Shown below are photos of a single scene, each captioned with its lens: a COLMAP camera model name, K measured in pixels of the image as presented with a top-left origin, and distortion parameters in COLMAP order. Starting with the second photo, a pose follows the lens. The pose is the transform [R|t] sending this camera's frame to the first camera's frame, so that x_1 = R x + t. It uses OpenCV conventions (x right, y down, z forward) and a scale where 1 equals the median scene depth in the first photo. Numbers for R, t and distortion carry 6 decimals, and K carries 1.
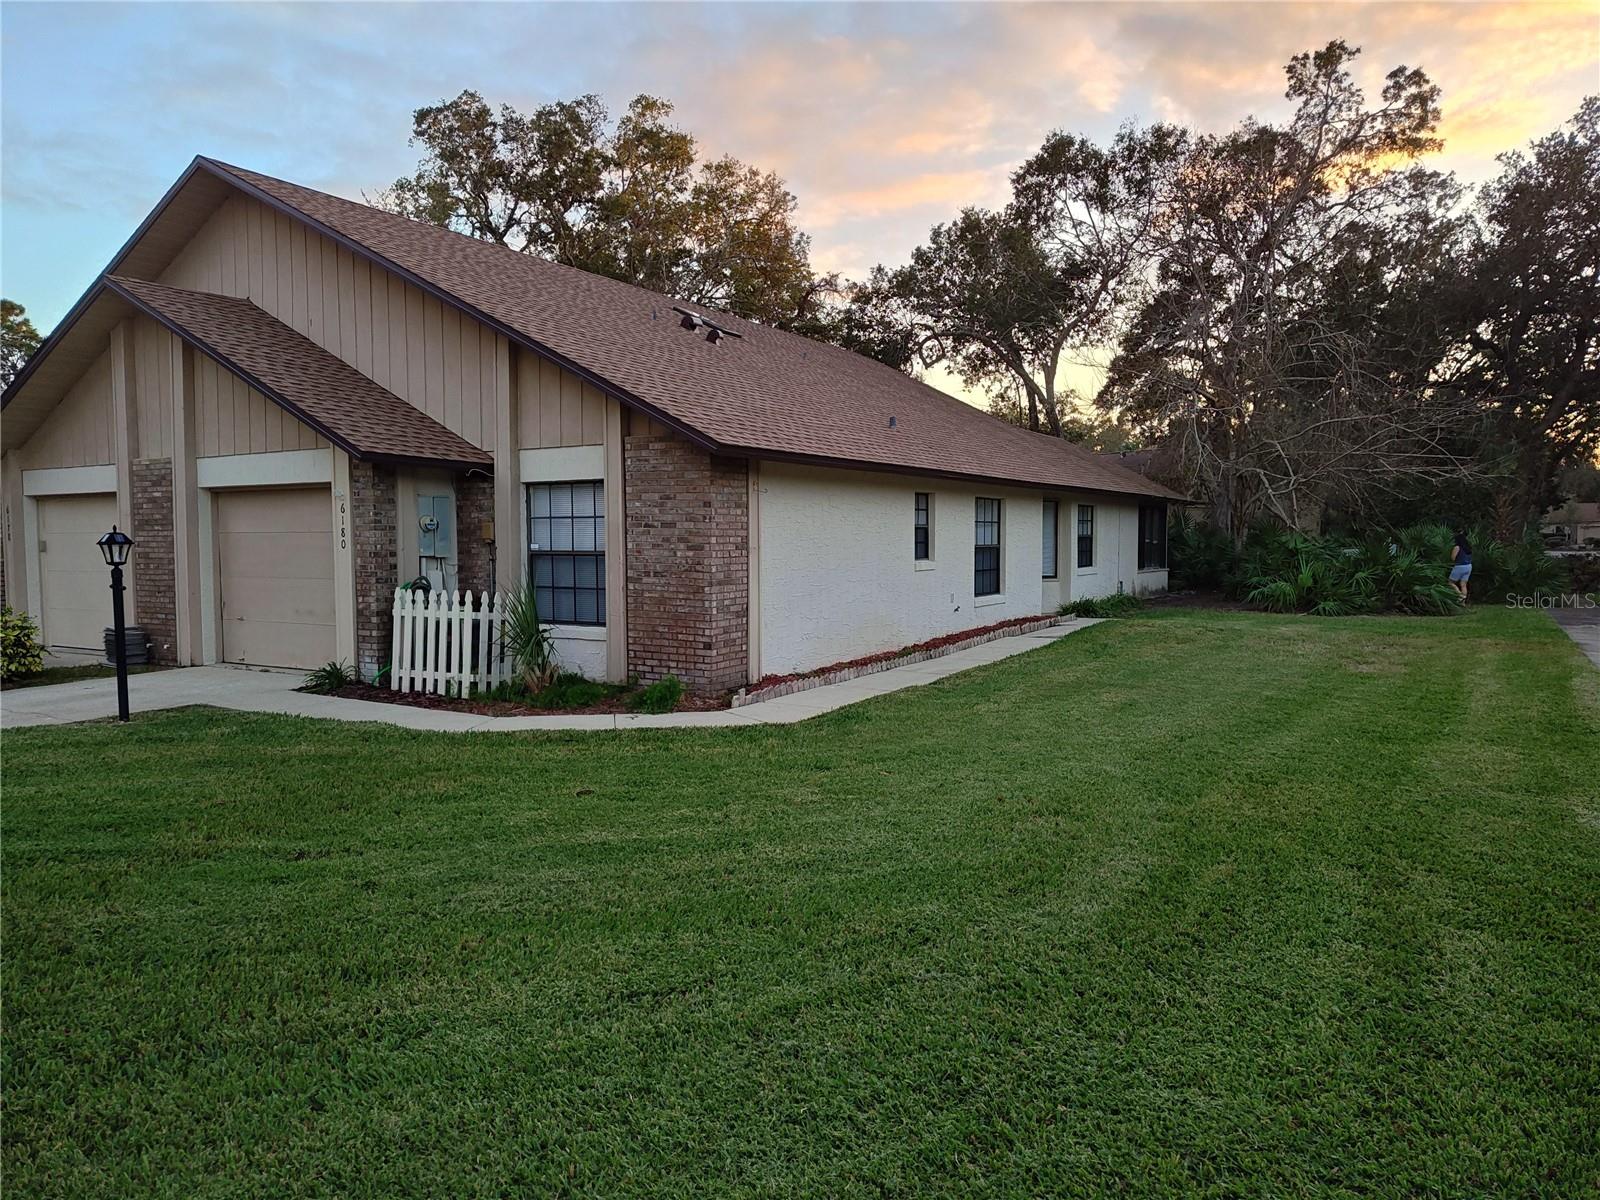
lens RADIAL K [[1067.2, 0, 801.3], [0, 1067.2, 592.7], [0, 0, 1]] dist [0.012276, -0.005188]
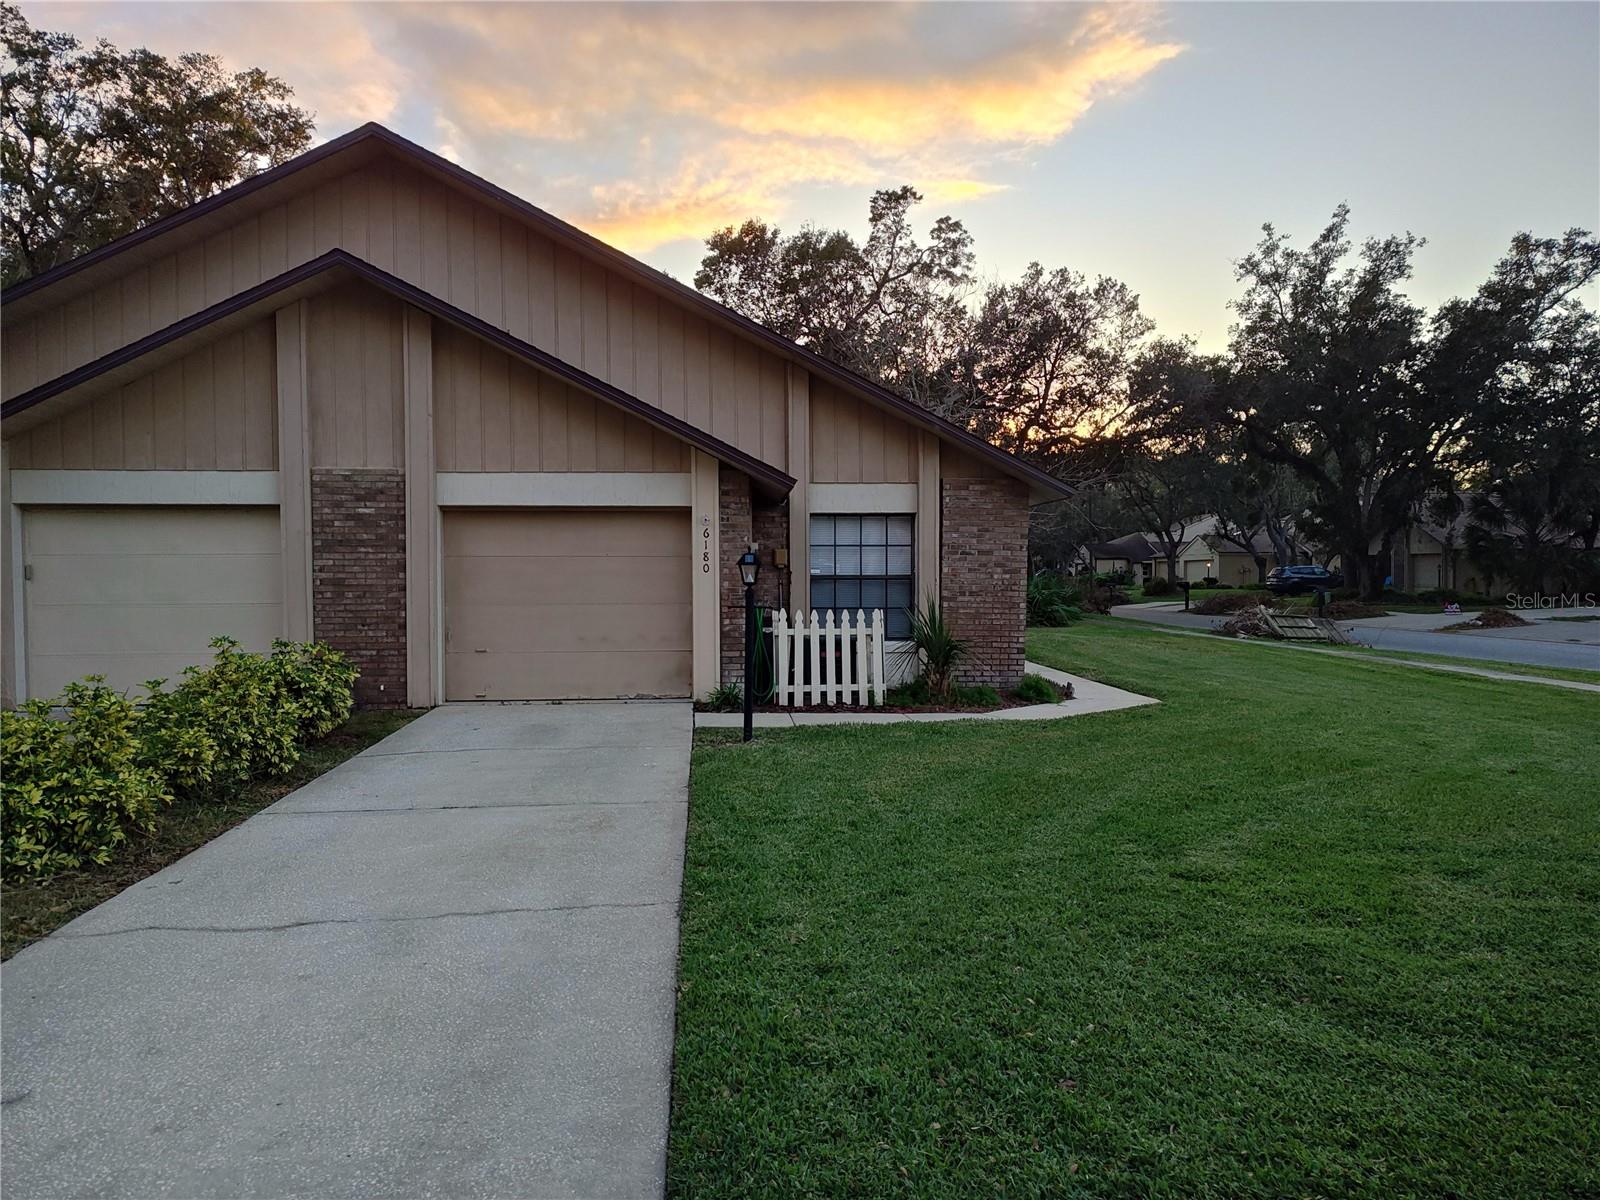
lens RADIAL K [[1067.2, 0, 802.6], [0, 1067.2, 607.6], [0, 0, 1]] dist [0.012276, -0.005188]
pose [[0.821795, -0.014291, 0.569604, -0.927881], [0.029233, 0.999426, -0.017102, 0.012618], [-0.569032, 0.030706, 0.821742, 0.114396]]
